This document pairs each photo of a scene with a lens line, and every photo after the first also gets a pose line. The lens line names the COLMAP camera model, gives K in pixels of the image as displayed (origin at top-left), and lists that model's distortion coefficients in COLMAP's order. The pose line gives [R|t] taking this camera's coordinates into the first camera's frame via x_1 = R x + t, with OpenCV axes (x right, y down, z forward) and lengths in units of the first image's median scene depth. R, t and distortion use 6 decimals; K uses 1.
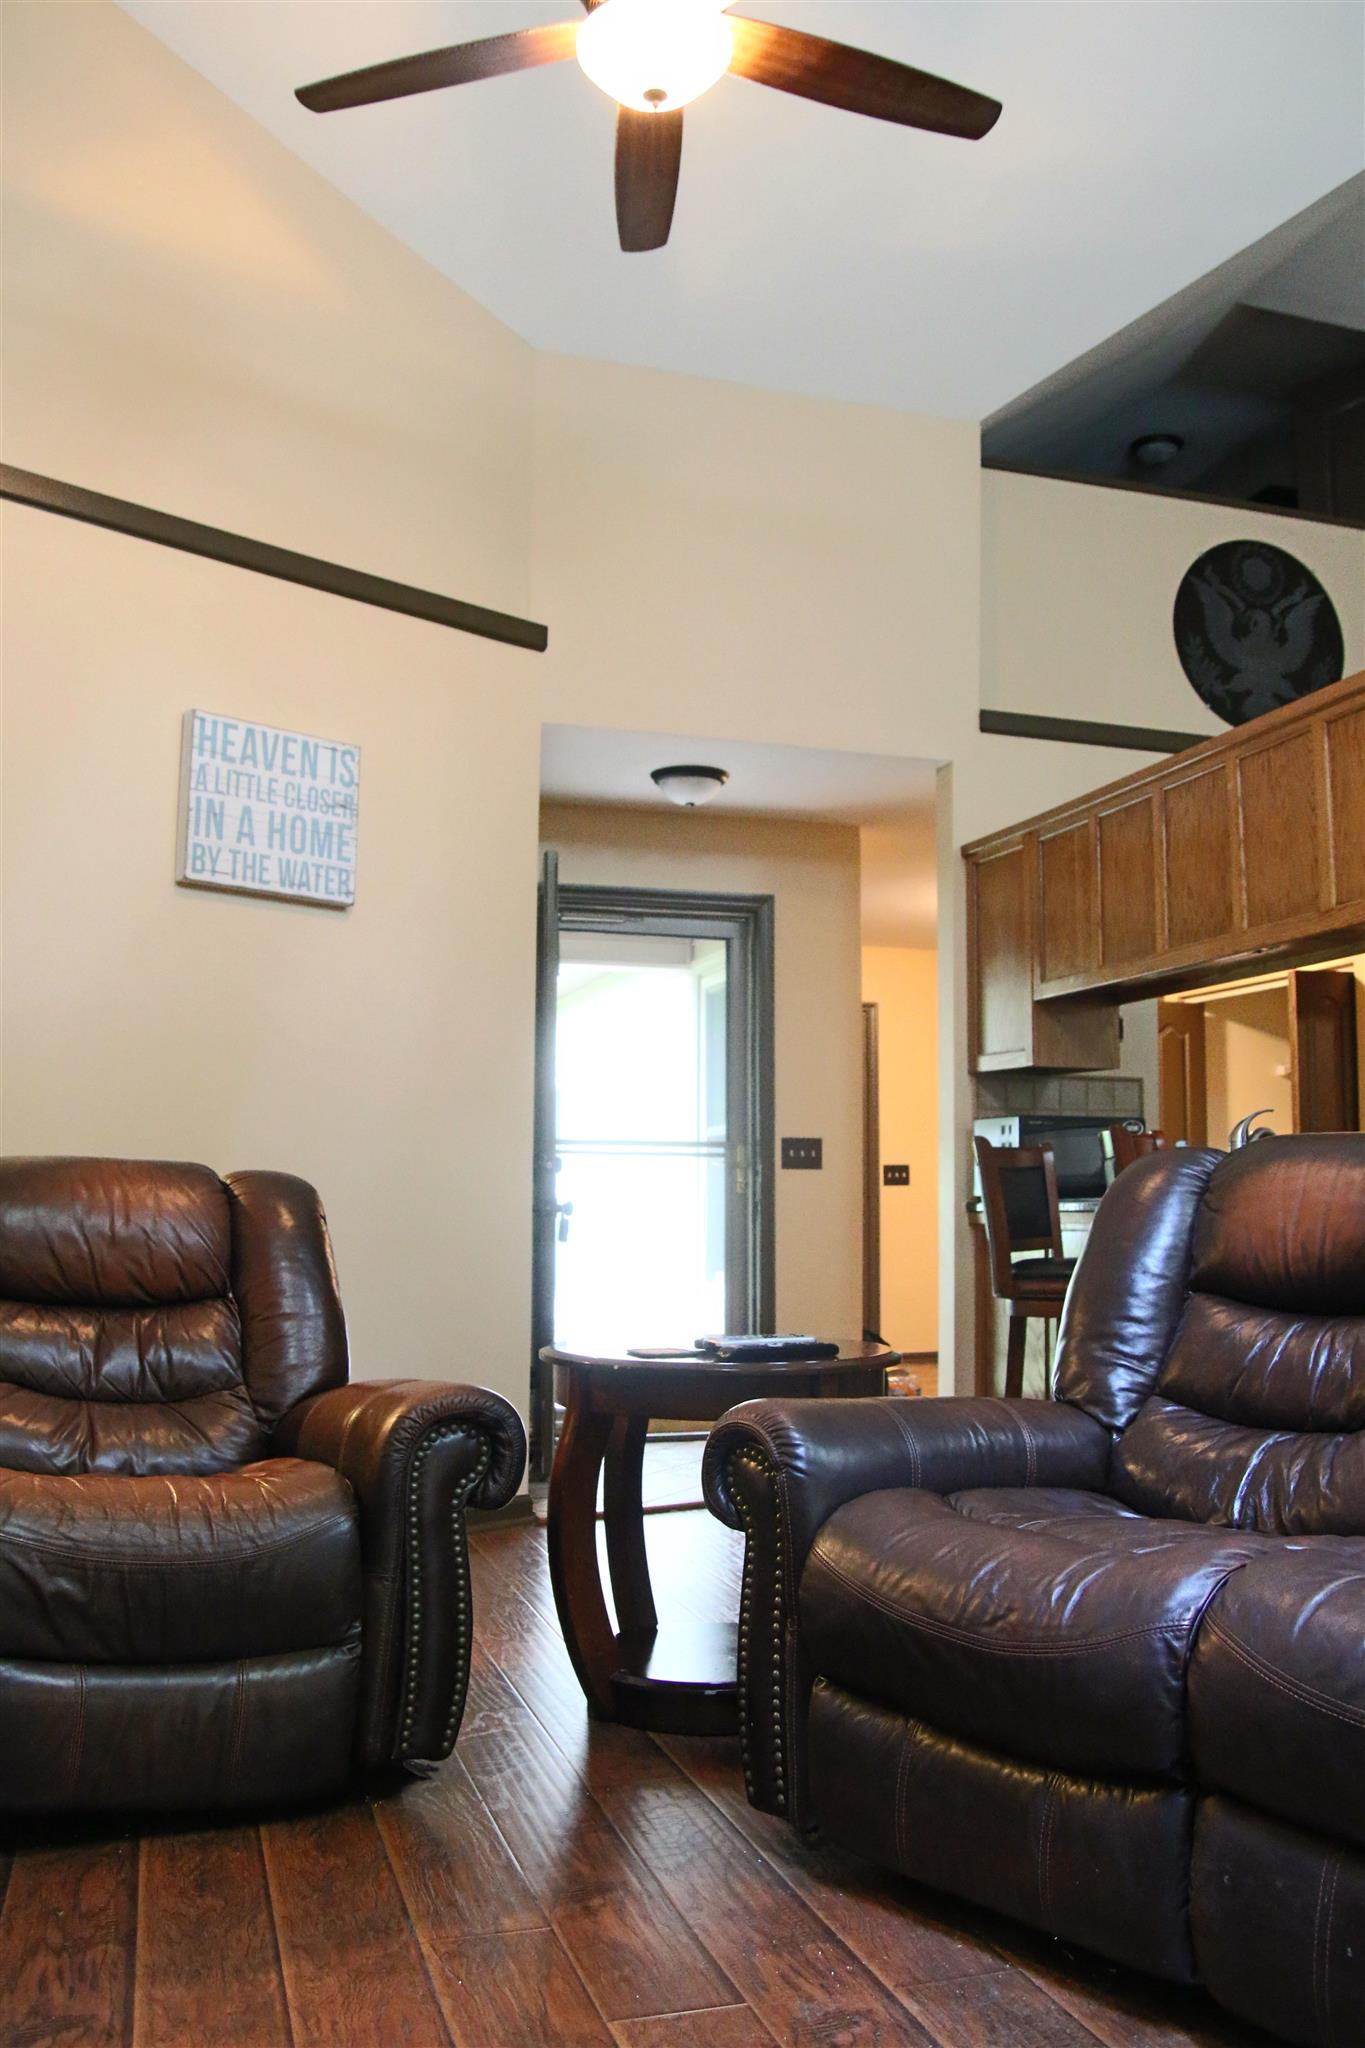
lens RADIAL K [[1722.0, 0, 683.2], [0, 1722.0, 1027.6], [0, 0, 1]] dist [-0.127972, 0.098018]
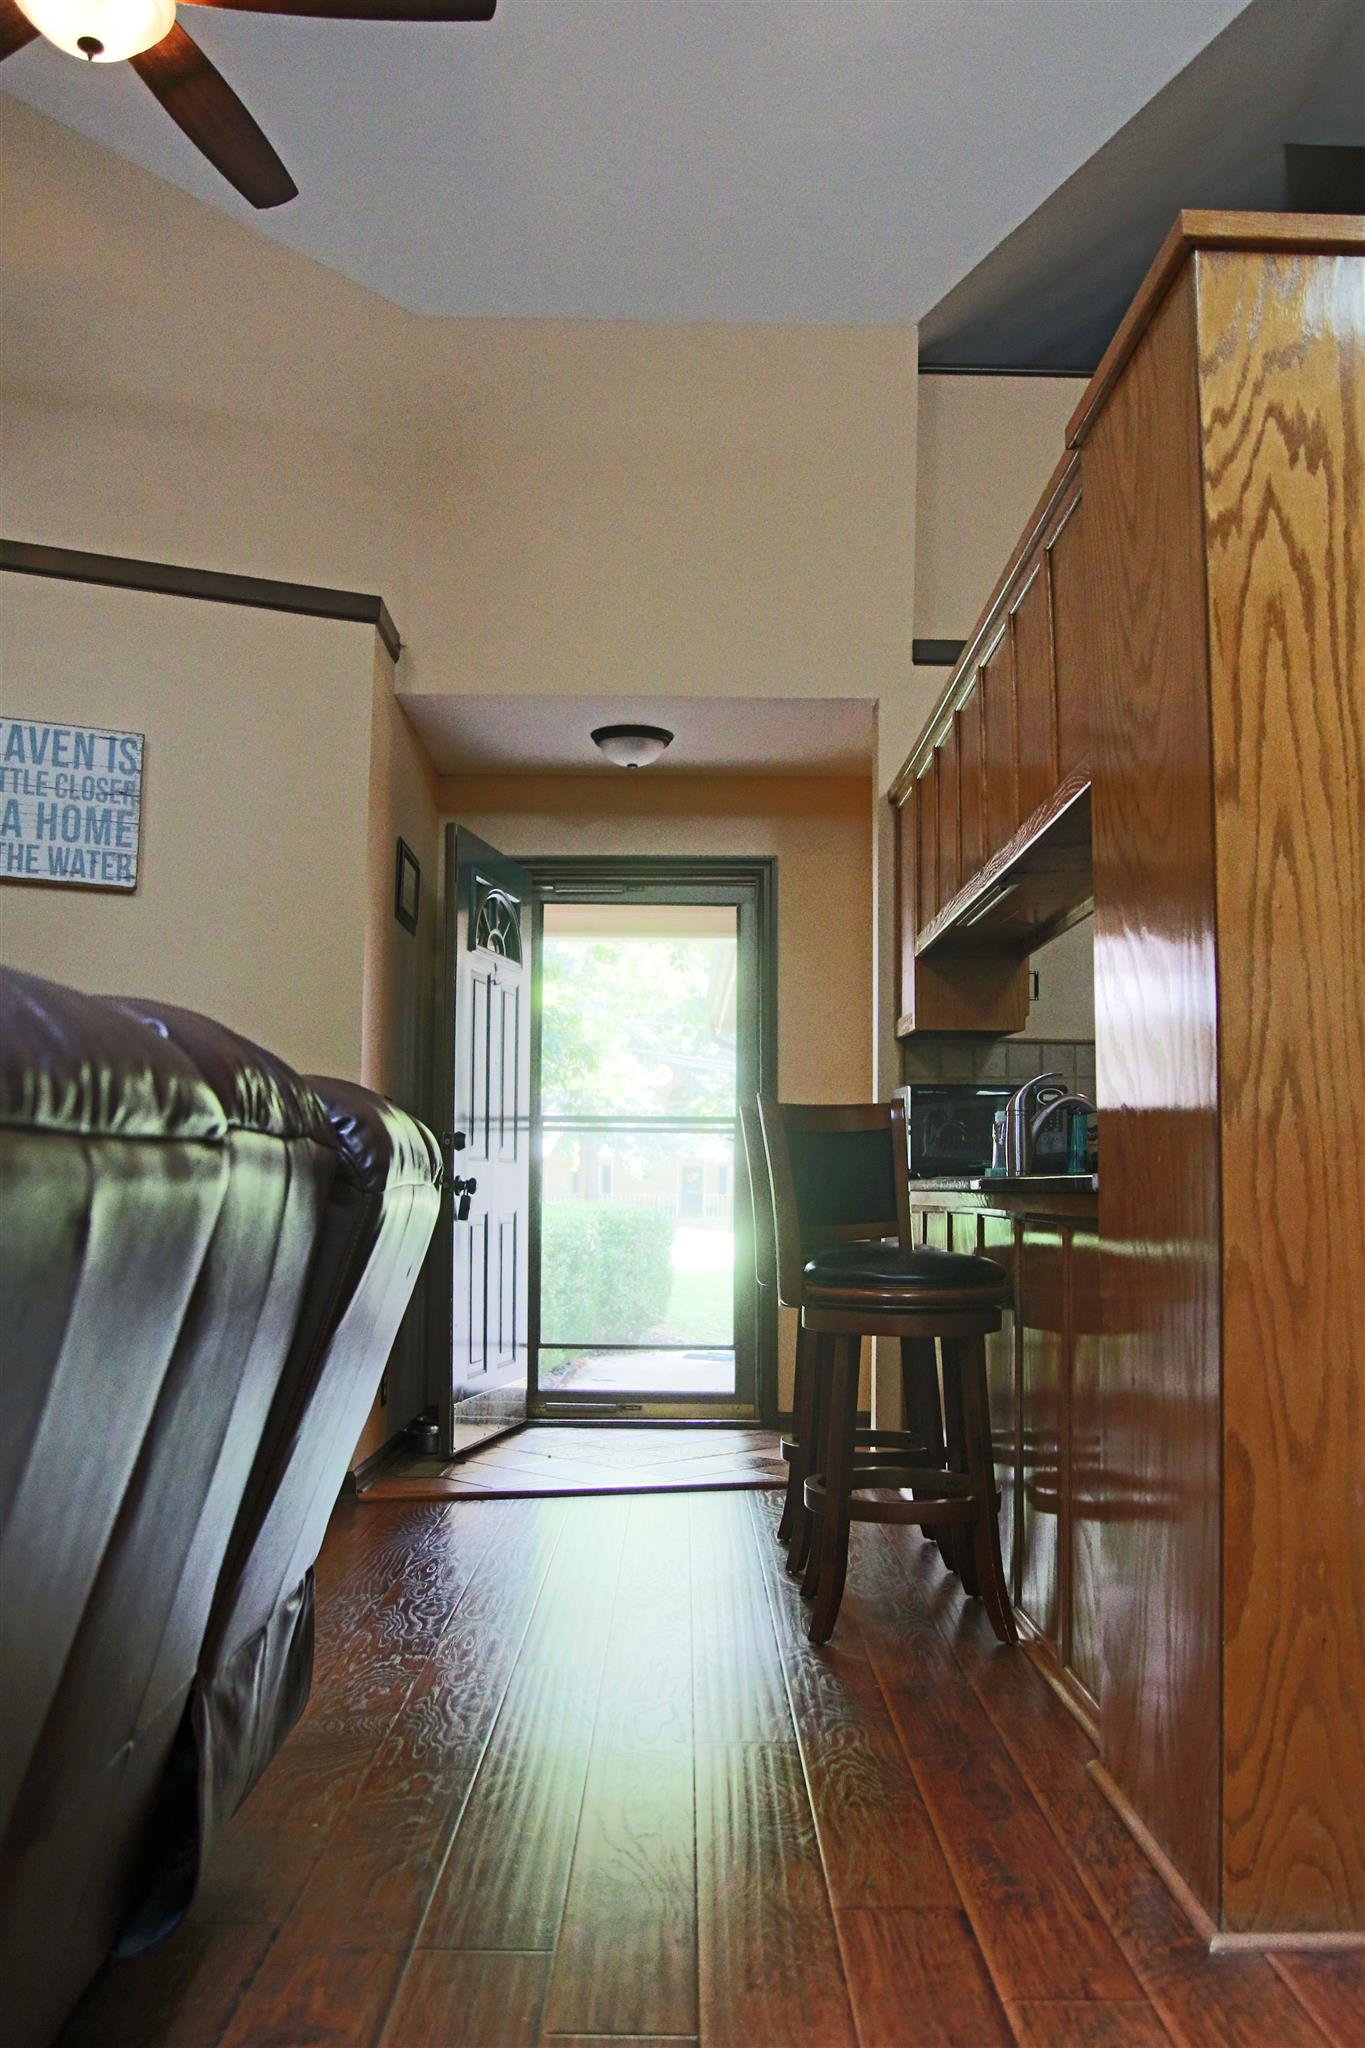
lens RADIAL K [[1722.0, 0, 680.7], [0, 1722.0, 1020.7], [0, 0, 1]] dist [-0.127972, 0.098018]
pose [[0.954773, -0.025787, -0.296215, 0.426851], [0.028403, 0.999586, 0.004530, 0.012611], [0.295975, -0.012738, 0.955111, 0.123478]]
